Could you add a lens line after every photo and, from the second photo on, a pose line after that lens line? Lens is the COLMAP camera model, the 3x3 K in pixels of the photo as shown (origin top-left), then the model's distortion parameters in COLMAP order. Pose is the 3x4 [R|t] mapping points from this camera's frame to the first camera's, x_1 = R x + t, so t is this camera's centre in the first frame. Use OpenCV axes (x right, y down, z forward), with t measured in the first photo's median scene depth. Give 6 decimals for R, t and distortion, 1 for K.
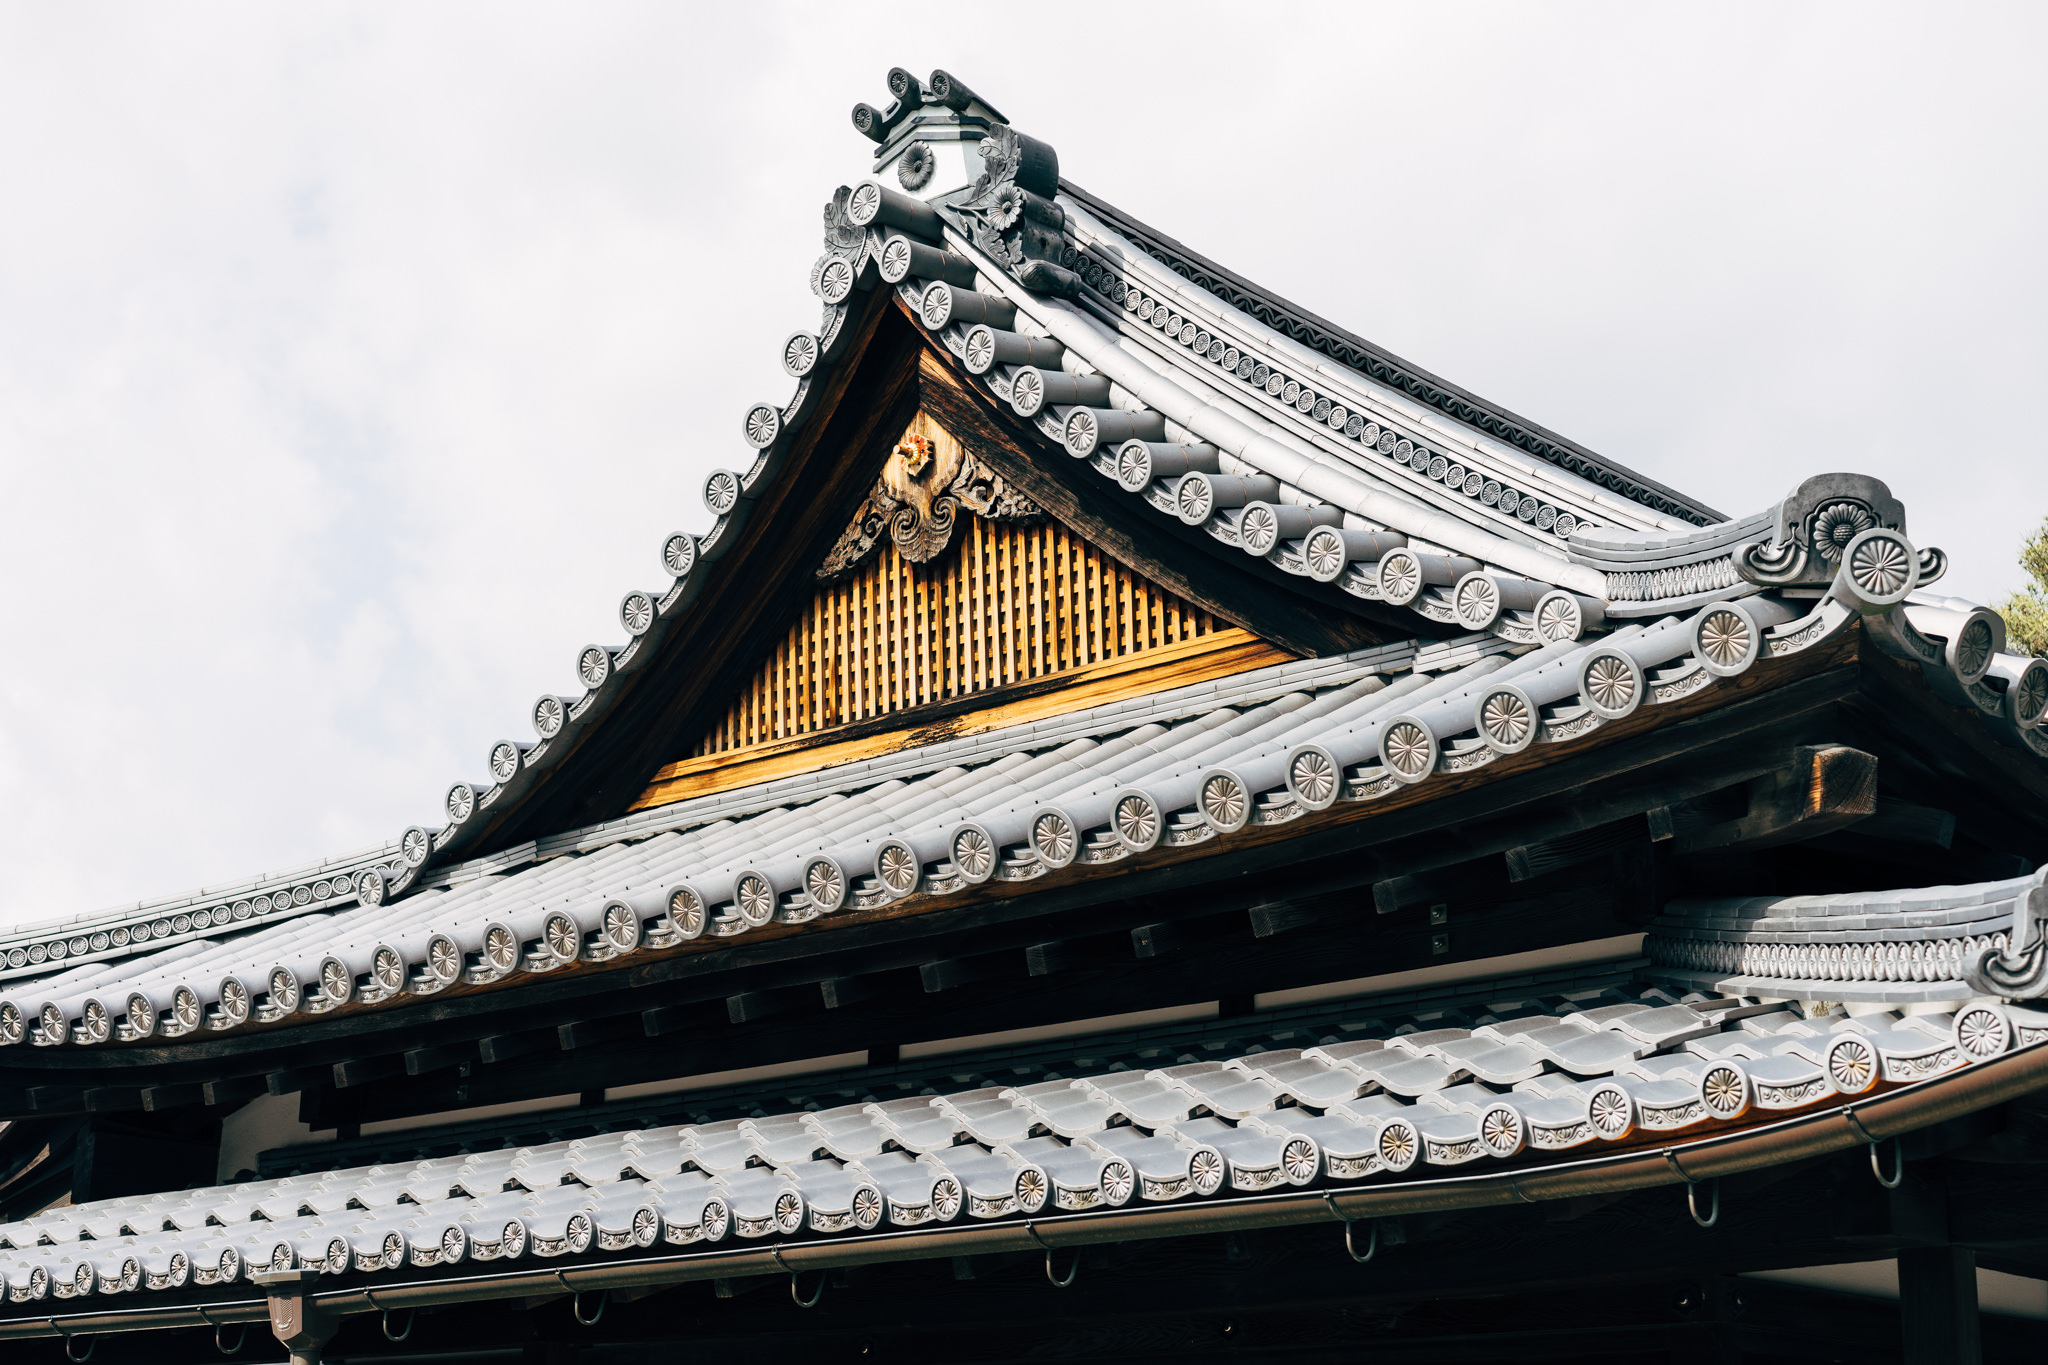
lens RADIAL K [[3000.5, 0, 1024.0], [0, 3000.5, 682.5], [0, 0, 1]] dist [0.000466, -0.040806]
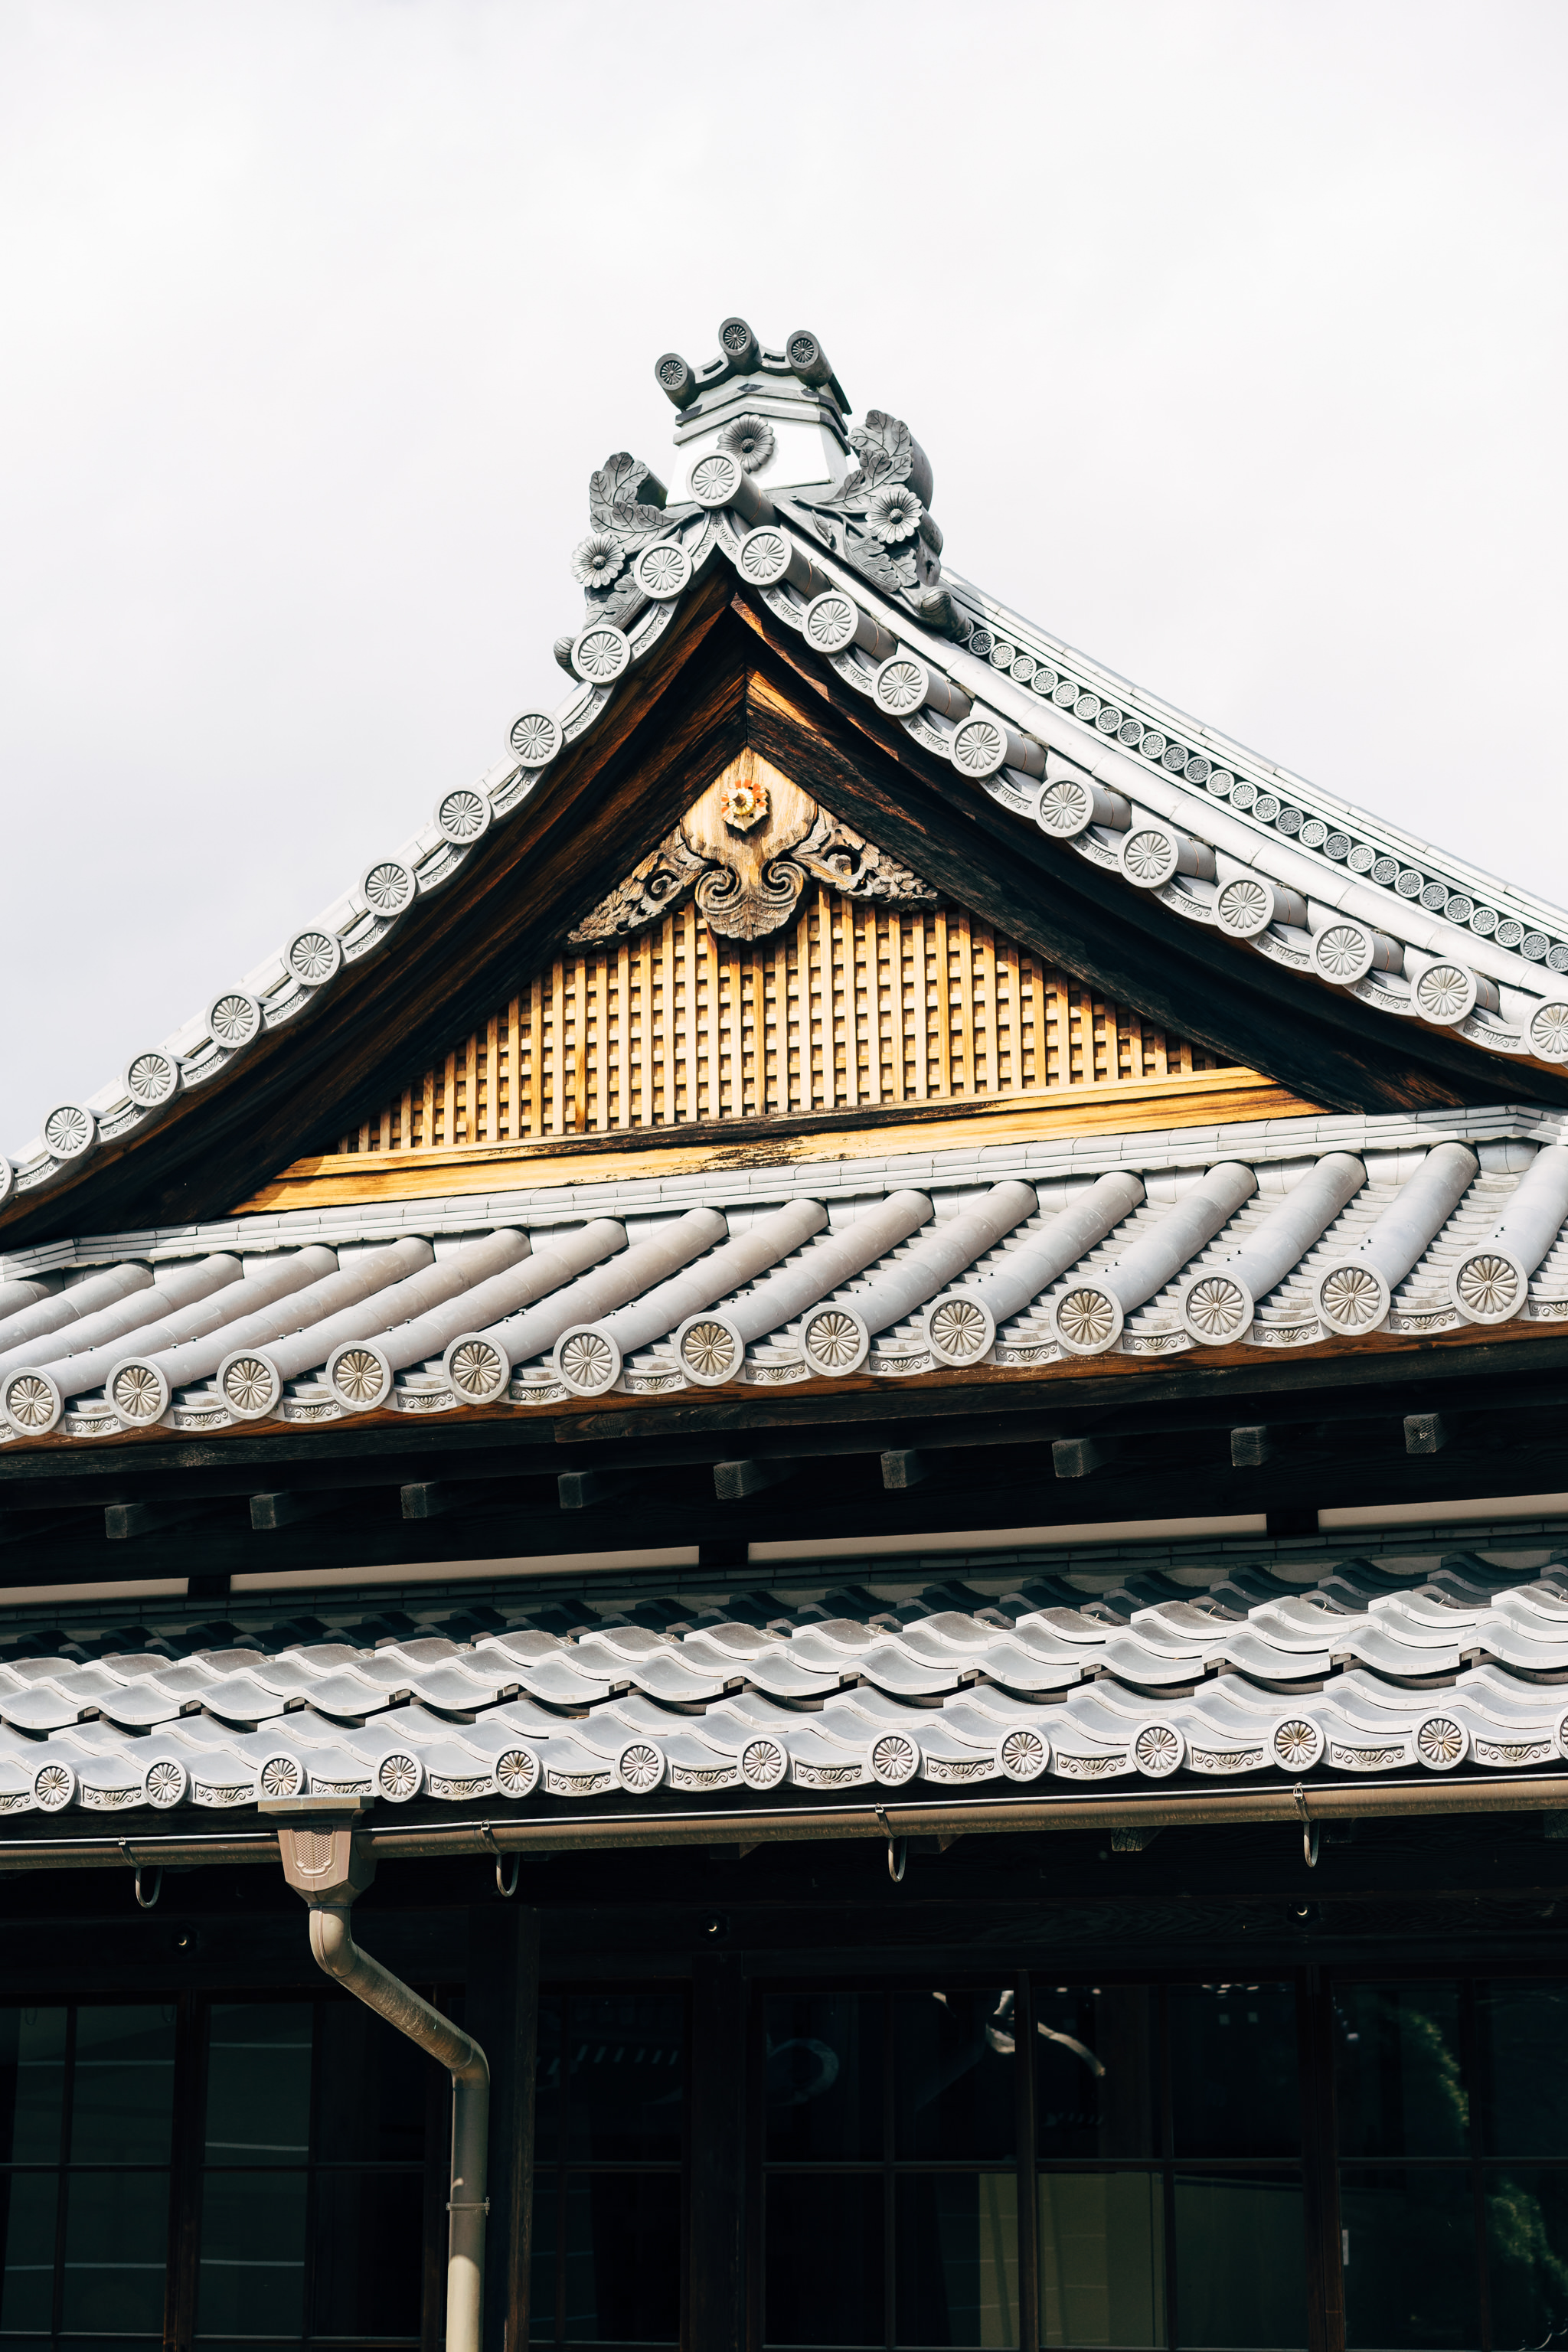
lens RADIAL K [[3459.1, 0, 784.0], [0, 3459.1, 1176.0], [0, 0, 1]] dist [0.005619, -0.015262]
pose [[0.923528, 0.106183, 0.368540, -0.354996], [-0.105302, 0.994184, -0.022565, 0.041849], [-0.368793, -0.017968, 0.929338, 0.142858]]
